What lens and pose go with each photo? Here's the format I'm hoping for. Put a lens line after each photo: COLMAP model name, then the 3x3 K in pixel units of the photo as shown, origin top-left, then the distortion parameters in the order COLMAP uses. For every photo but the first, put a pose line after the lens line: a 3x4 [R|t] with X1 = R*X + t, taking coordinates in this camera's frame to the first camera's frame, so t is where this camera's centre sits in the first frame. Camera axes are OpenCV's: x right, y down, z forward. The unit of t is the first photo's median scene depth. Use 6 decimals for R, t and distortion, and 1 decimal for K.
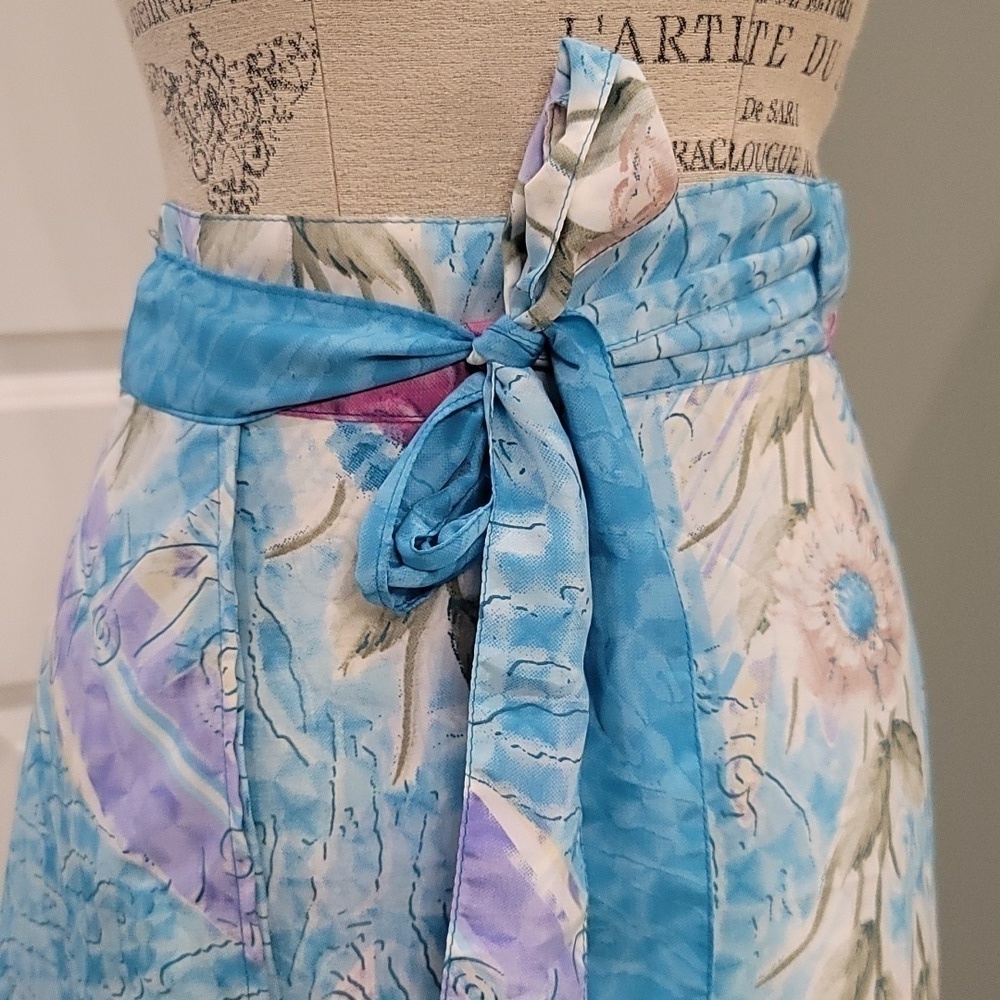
lens RADIAL K [[1588.4, 0, 500.0], [0, 1588.4, 500.0], [0, 0, 1]] dist [0.024536, 0.004159]
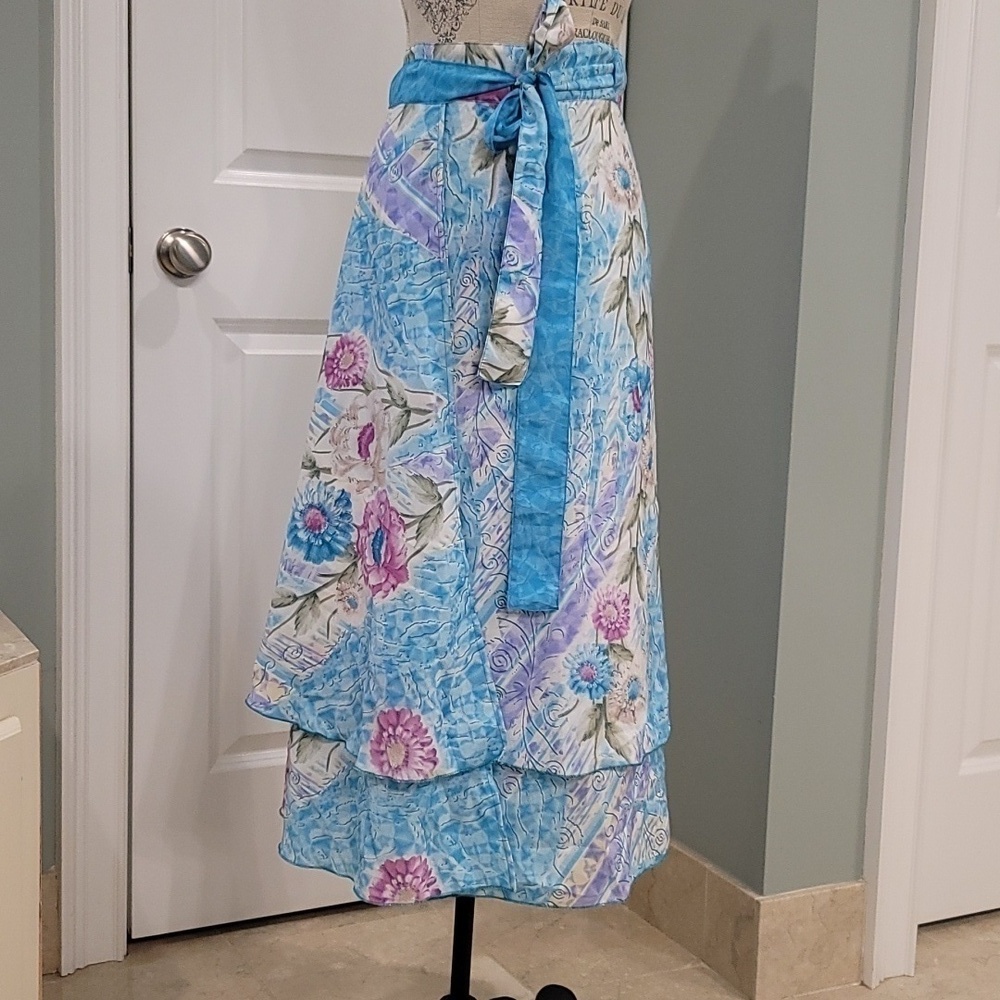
lens RADIAL K [[1588.4, 0, 500.0], [0, 1588.4, 500.0], [0, 0, 1]] dist [0.024536, 0.004159]
pose [[0.995809, 0.034291, 0.084790, -0.312517], [-0.030512, 0.998500, -0.045470, 0.972707], [-0.086222, 0.042693, 0.995361, -2.428750]]
